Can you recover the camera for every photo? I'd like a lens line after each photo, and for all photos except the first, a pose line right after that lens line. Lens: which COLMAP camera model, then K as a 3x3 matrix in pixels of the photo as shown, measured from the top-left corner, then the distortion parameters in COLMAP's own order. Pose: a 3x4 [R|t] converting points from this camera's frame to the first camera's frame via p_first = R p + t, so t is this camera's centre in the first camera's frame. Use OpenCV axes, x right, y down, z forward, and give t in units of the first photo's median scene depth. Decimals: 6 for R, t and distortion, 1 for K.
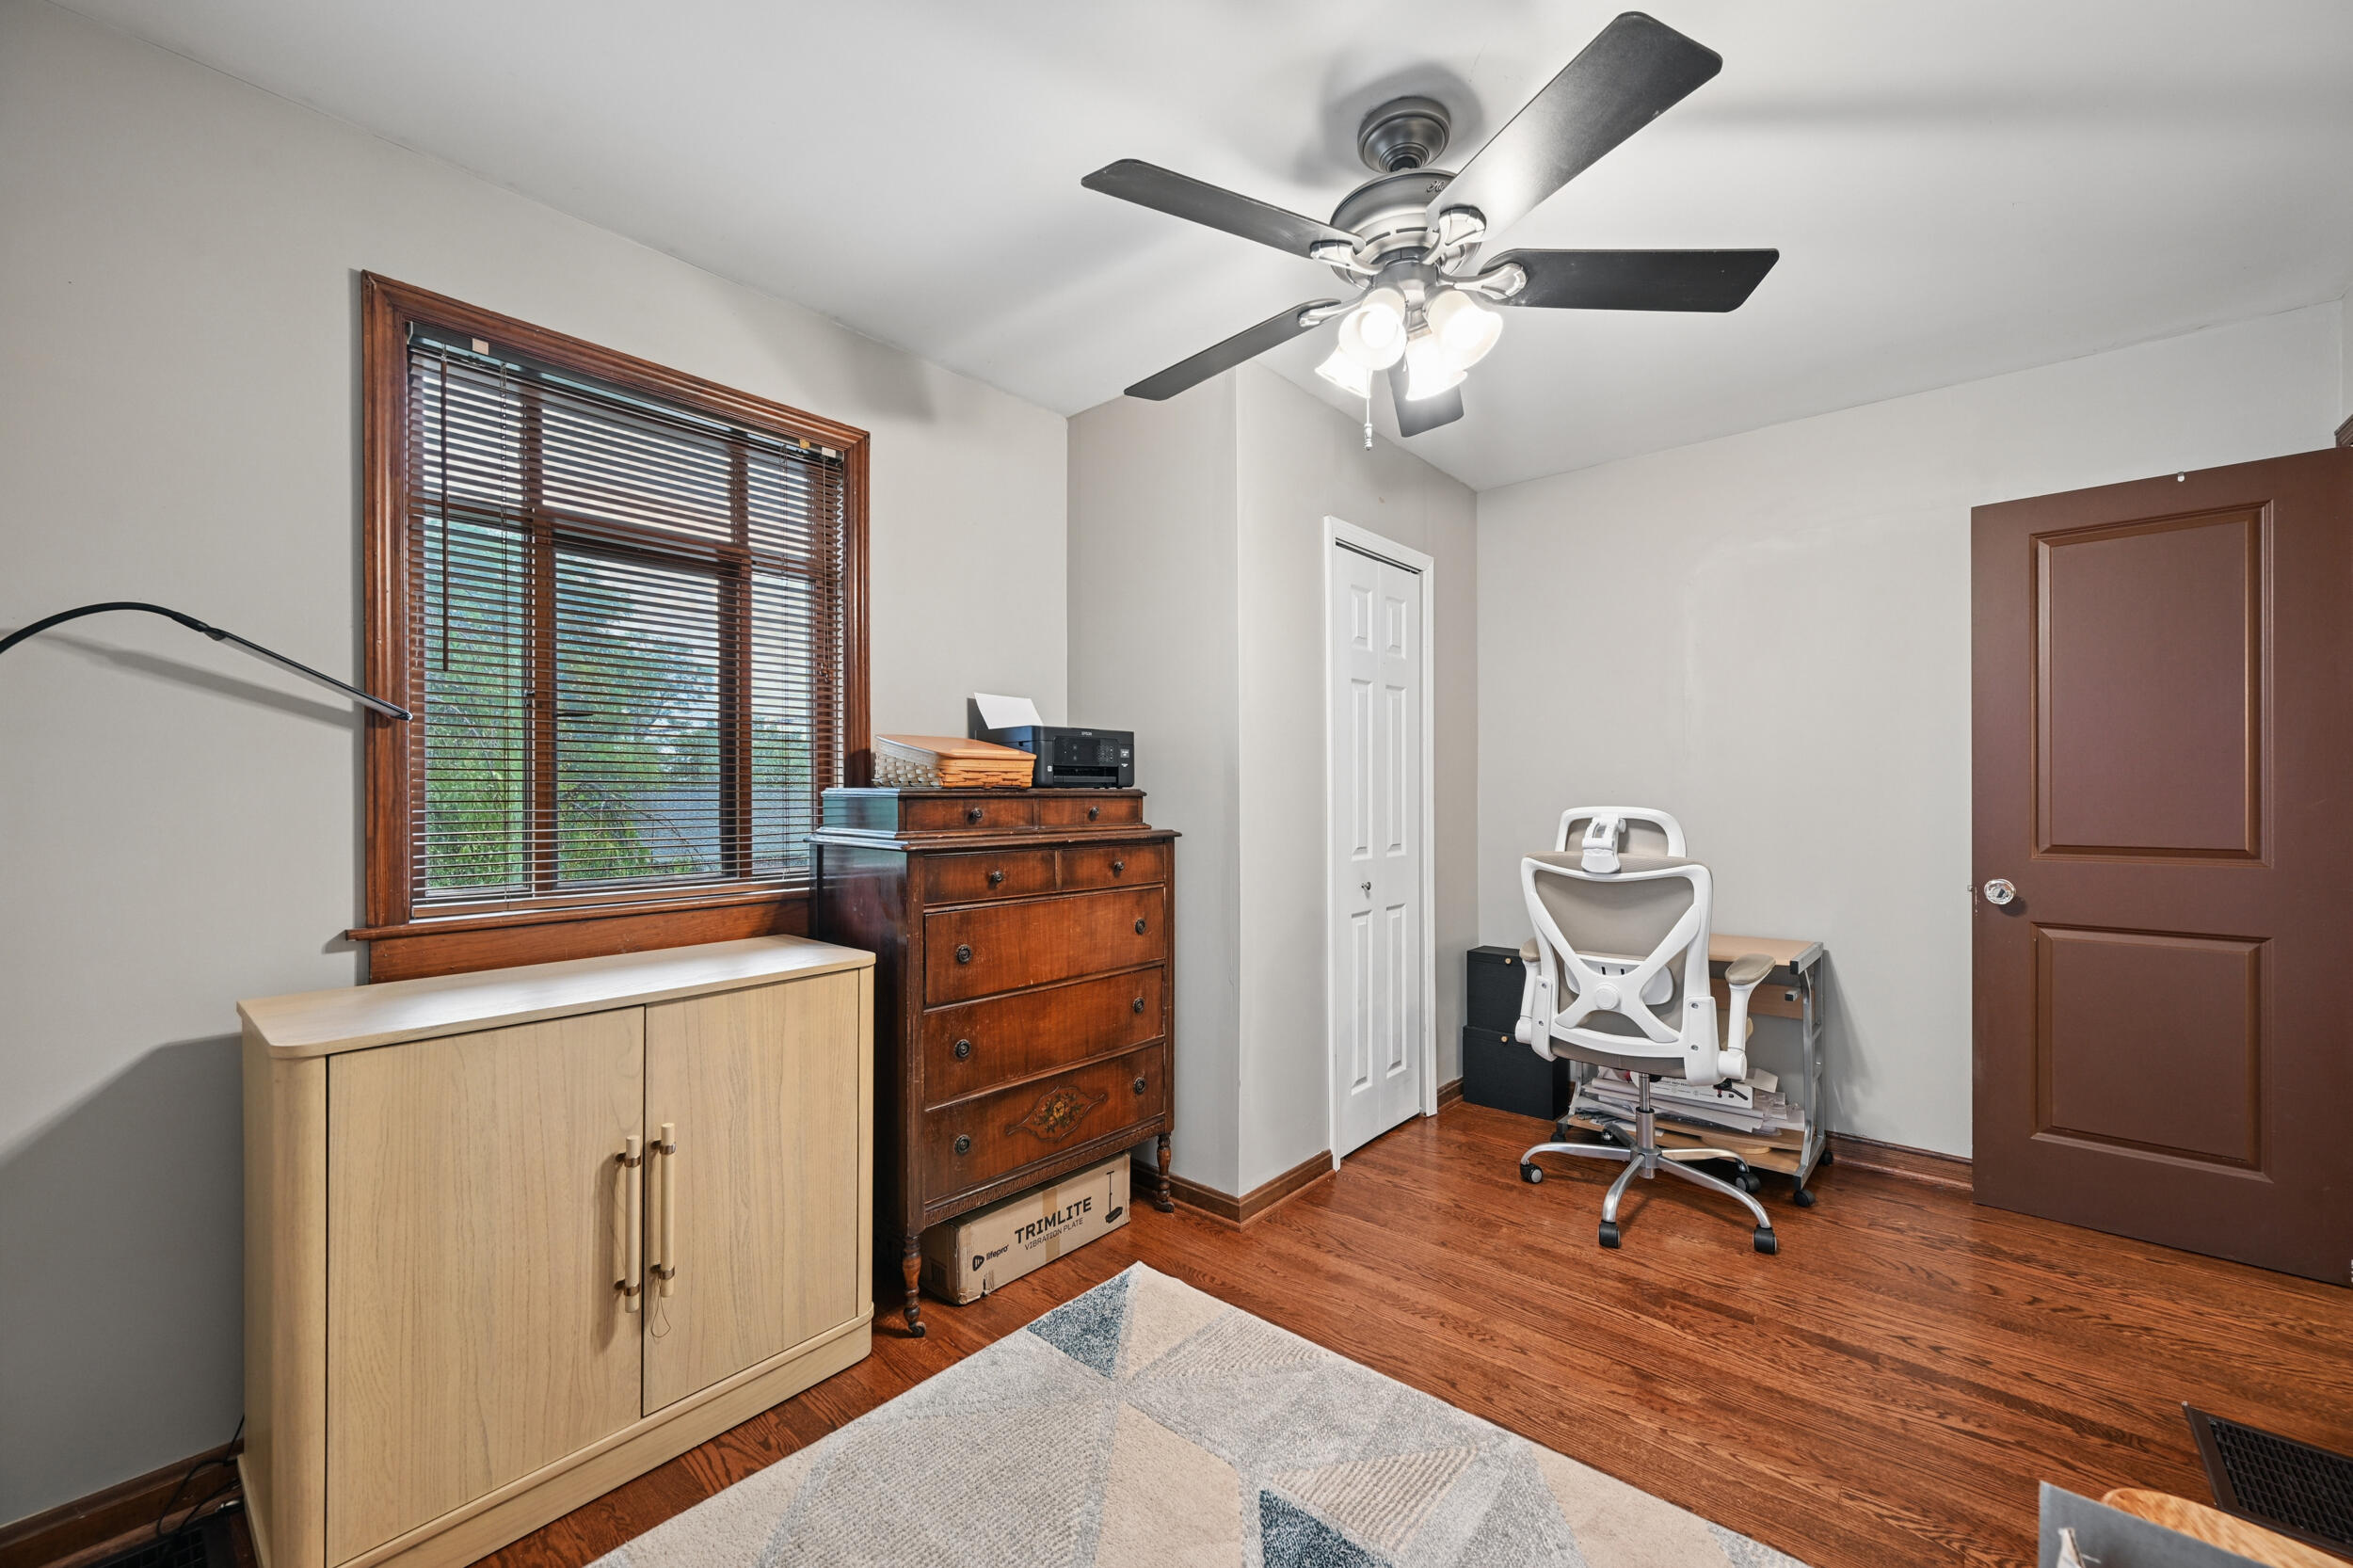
lens RADIAL K [[919.7, 0, 1167.9], [0, 919.7, 772.8], [0, 0, 1]] dist [0.000372, 0.000027]
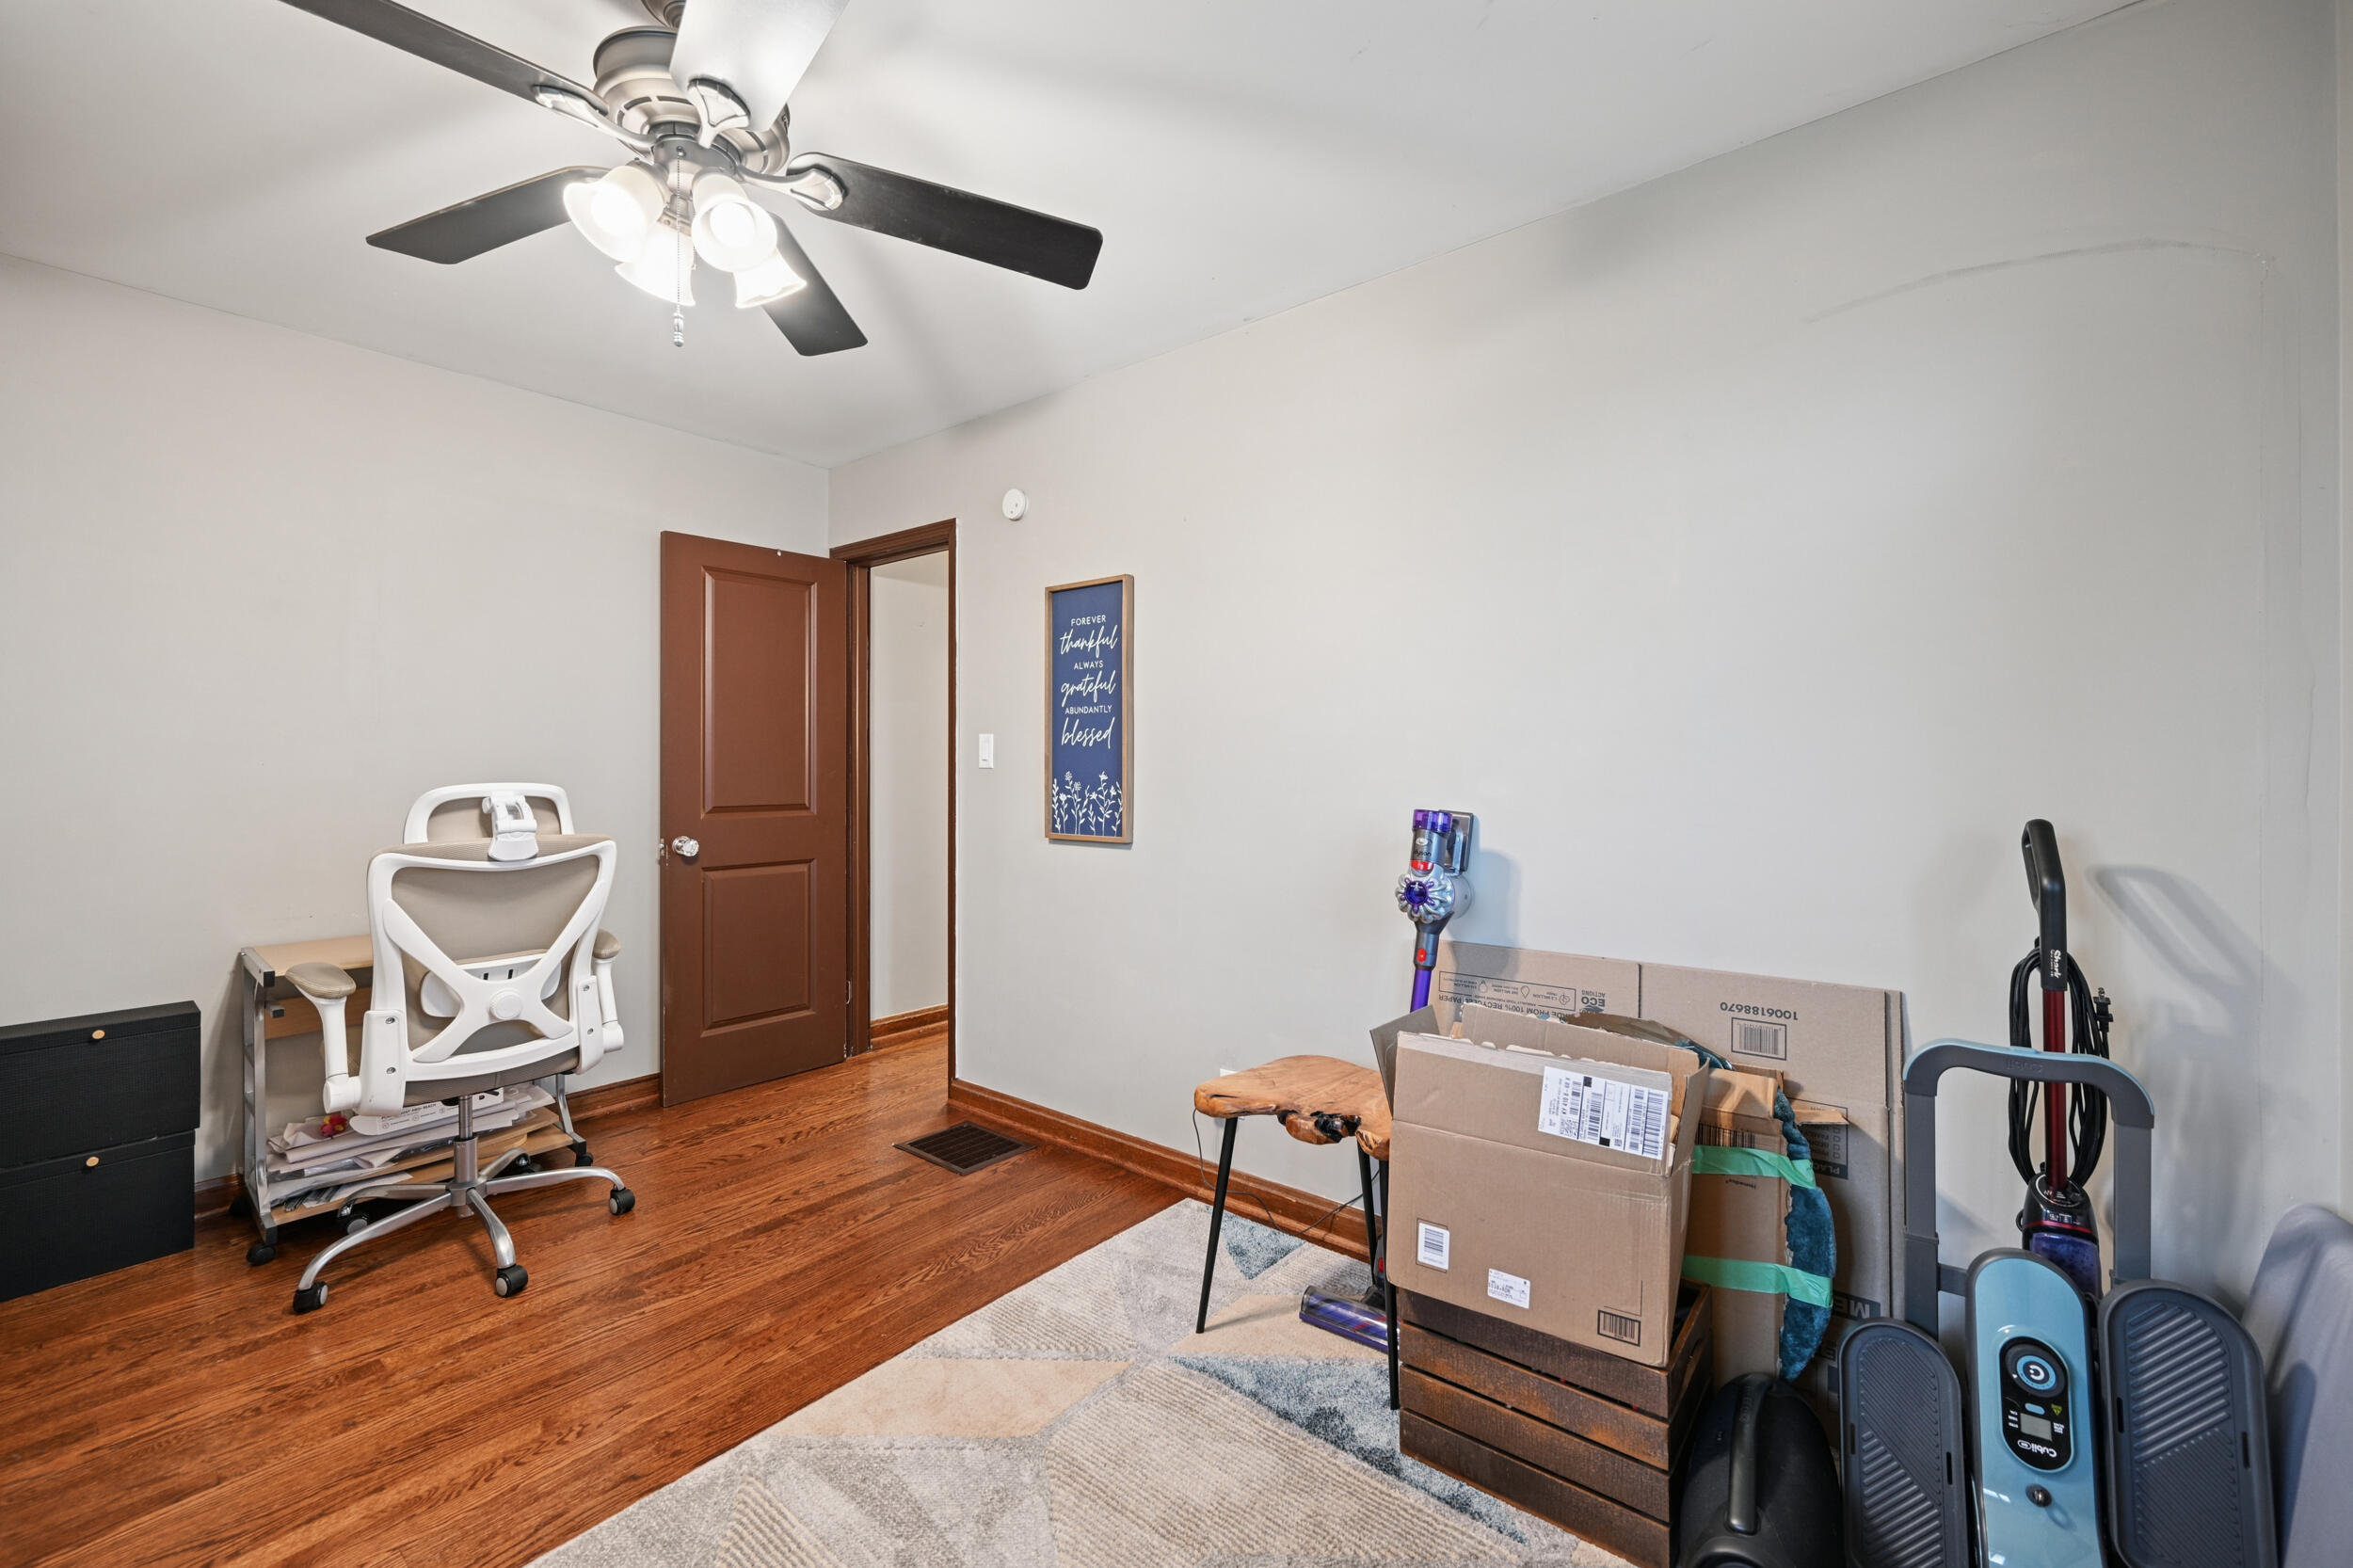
lens RADIAL K [[960.3, 0, 1167.9], [0, 960.3, 730.8], [0, 0, 1]] dist [0.000046, -0.000038]
pose [[-0.030695, 0.038228, 0.998798, -0.446084], [-0.021779, 0.999006, -0.038905, 0.009556], [-0.999292, -0.022947, -0.029832, 0.415368]]
